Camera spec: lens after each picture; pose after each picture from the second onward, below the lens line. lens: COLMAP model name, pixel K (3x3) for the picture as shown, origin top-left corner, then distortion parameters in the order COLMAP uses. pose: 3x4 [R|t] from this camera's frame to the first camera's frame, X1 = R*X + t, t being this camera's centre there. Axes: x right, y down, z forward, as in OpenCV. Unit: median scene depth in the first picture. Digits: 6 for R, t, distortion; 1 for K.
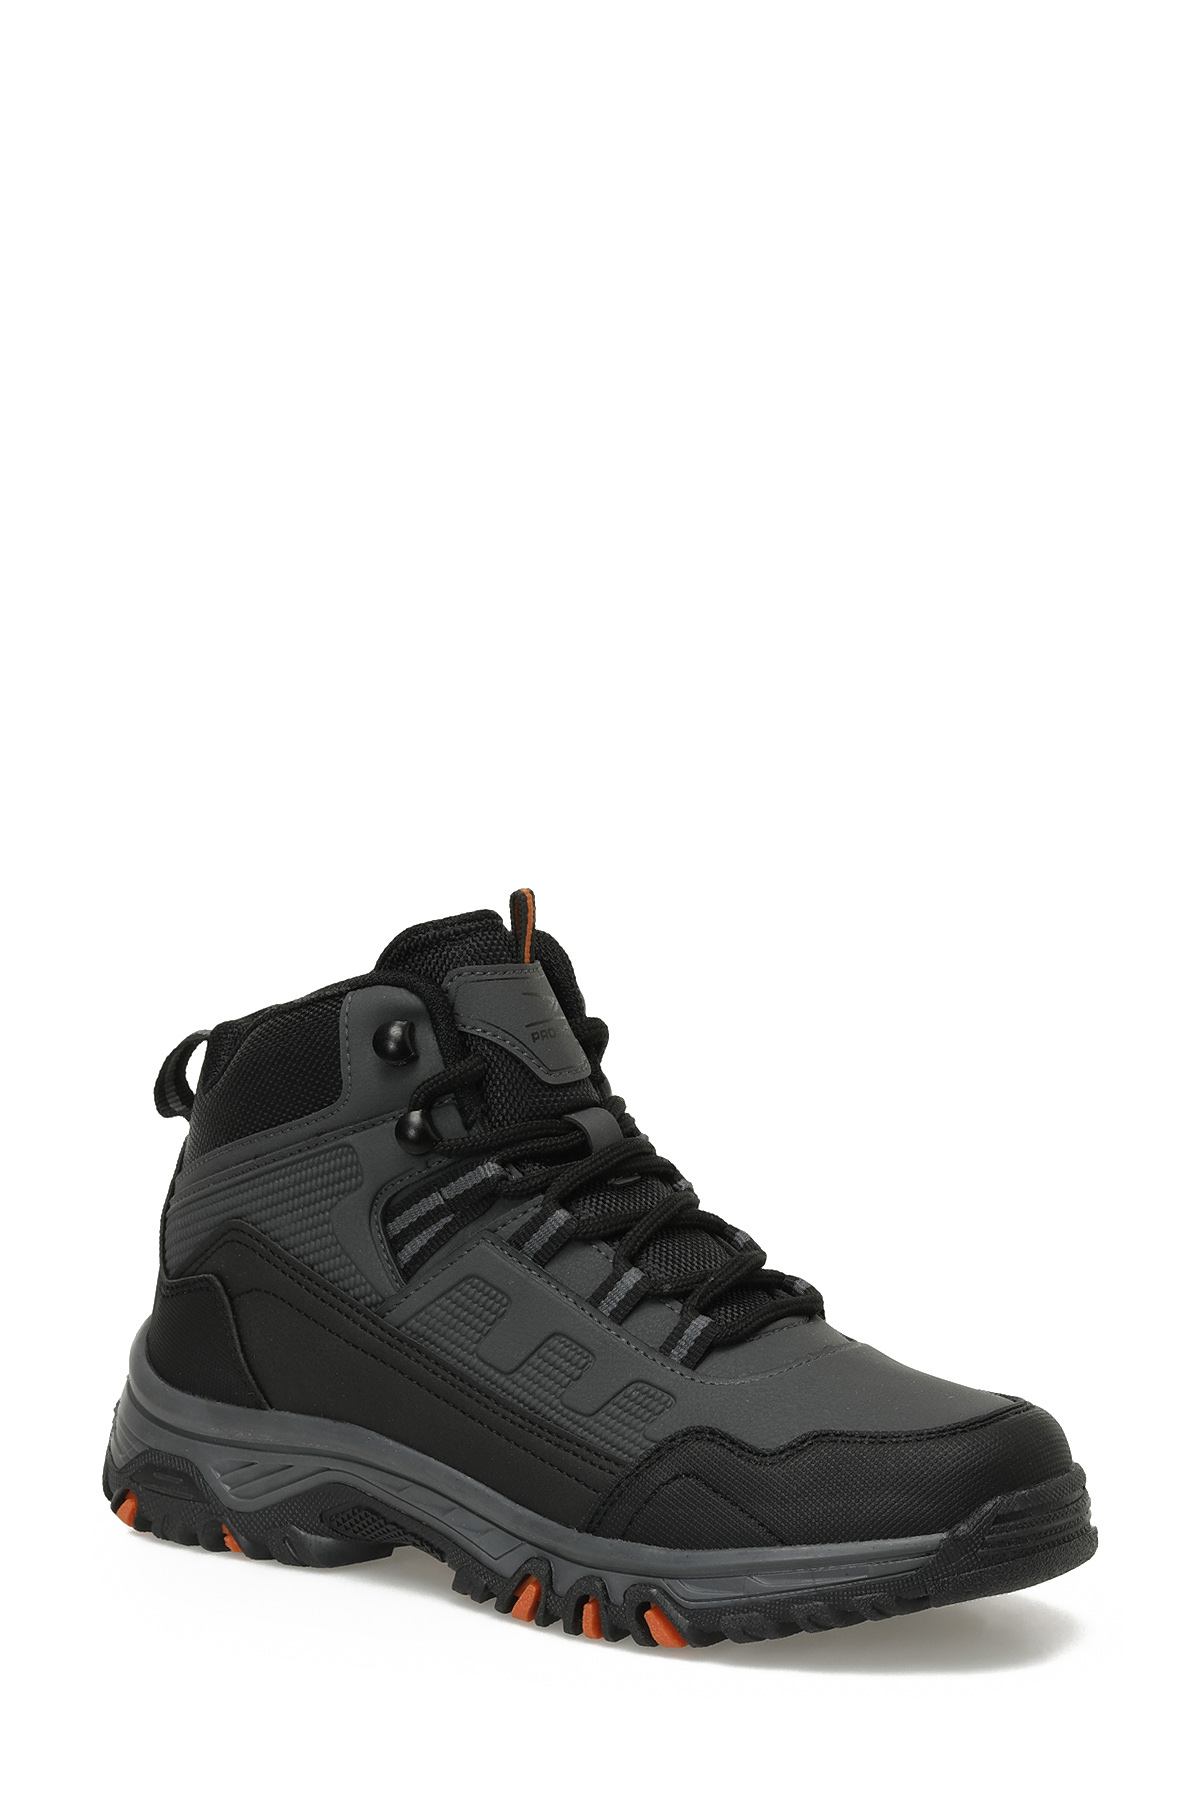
lens RADIAL K [[5154.0, 0, 600.8], [0, 5154.0, 898.8], [0, 0, 1]] dist [-0.021658, 0.000000]
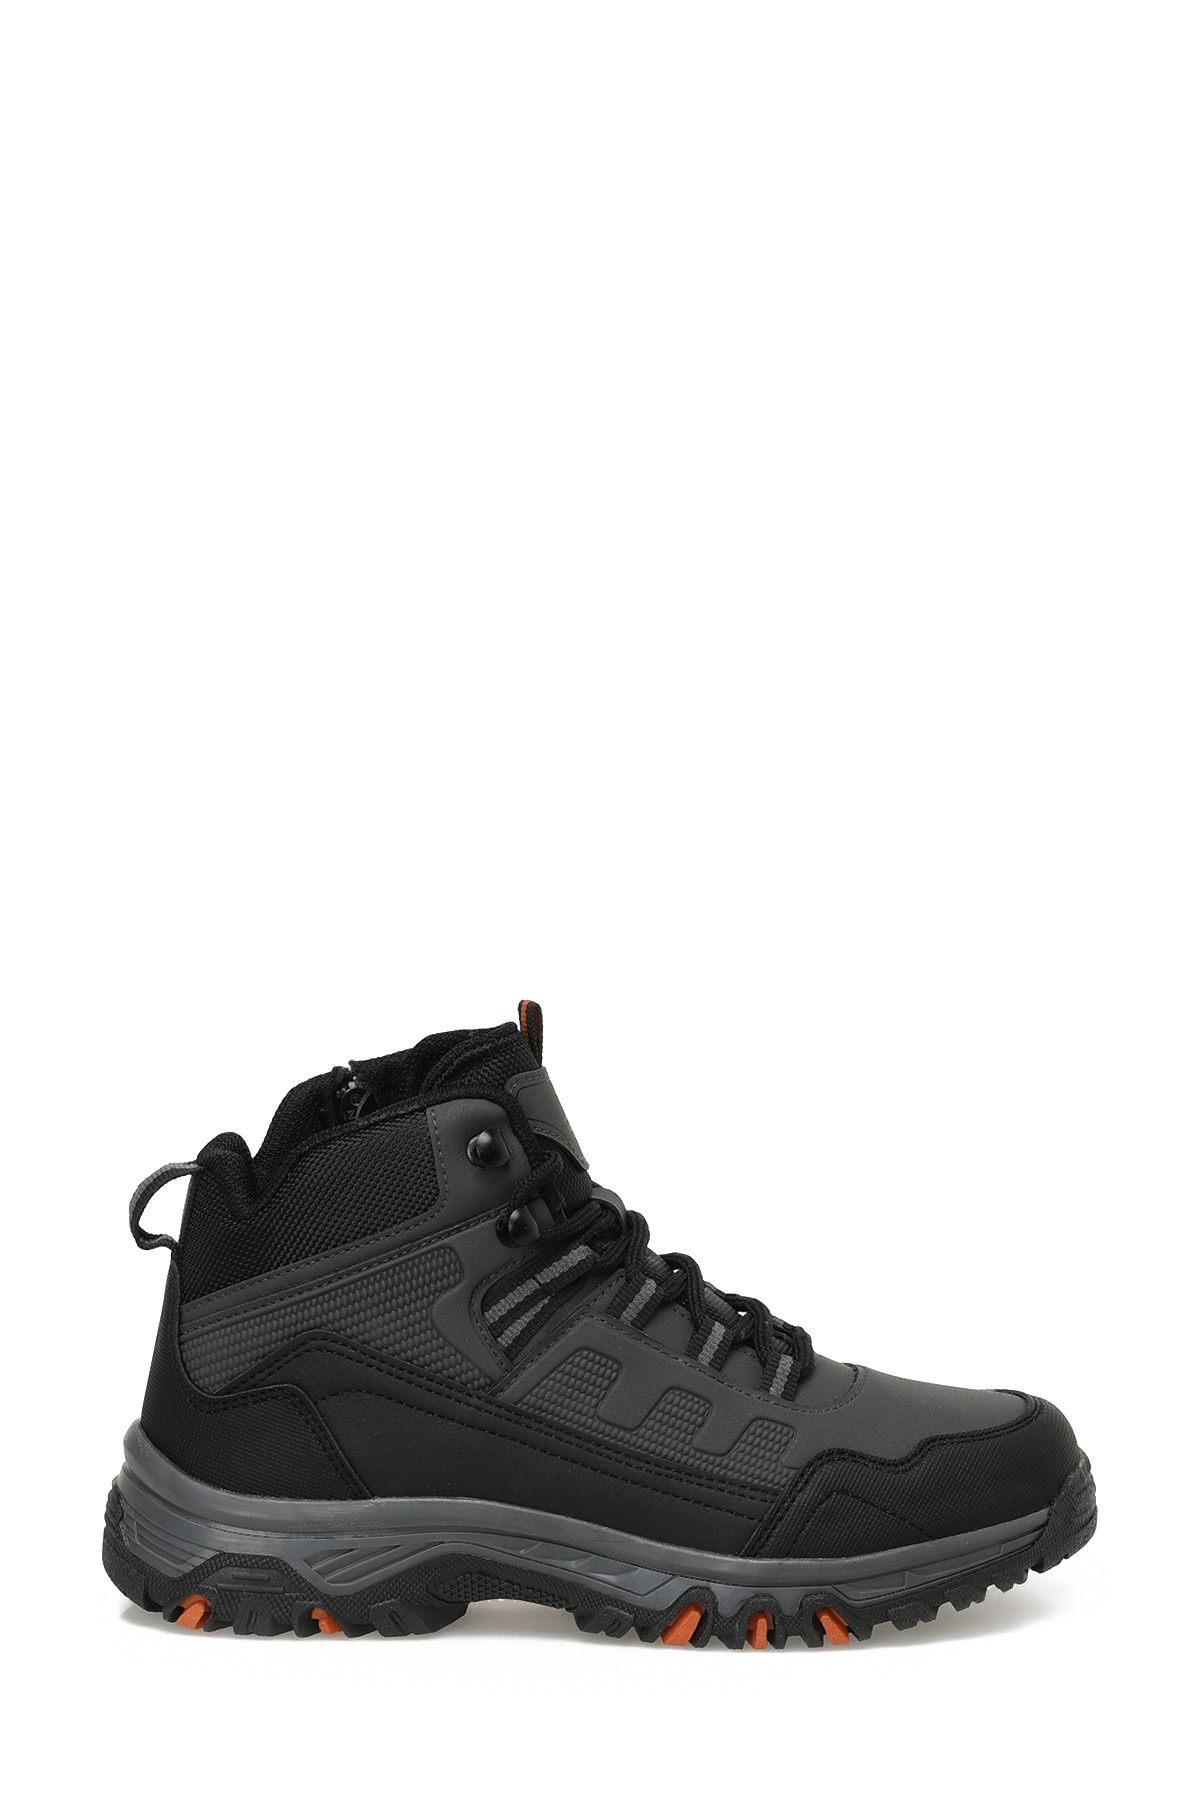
lens RADIAL K [[5154.0, 0, 599.6], [0, 5154.0, 900.7], [0, 0, 1]] dist [-0.021658, 0.000000]
pose [[0.932607, -0.094296, 0.348356, -0.399879], [0.102344, 0.994738, -0.004727, -0.017748], [-0.346077, 0.040061, 0.937350, -0.054280]]
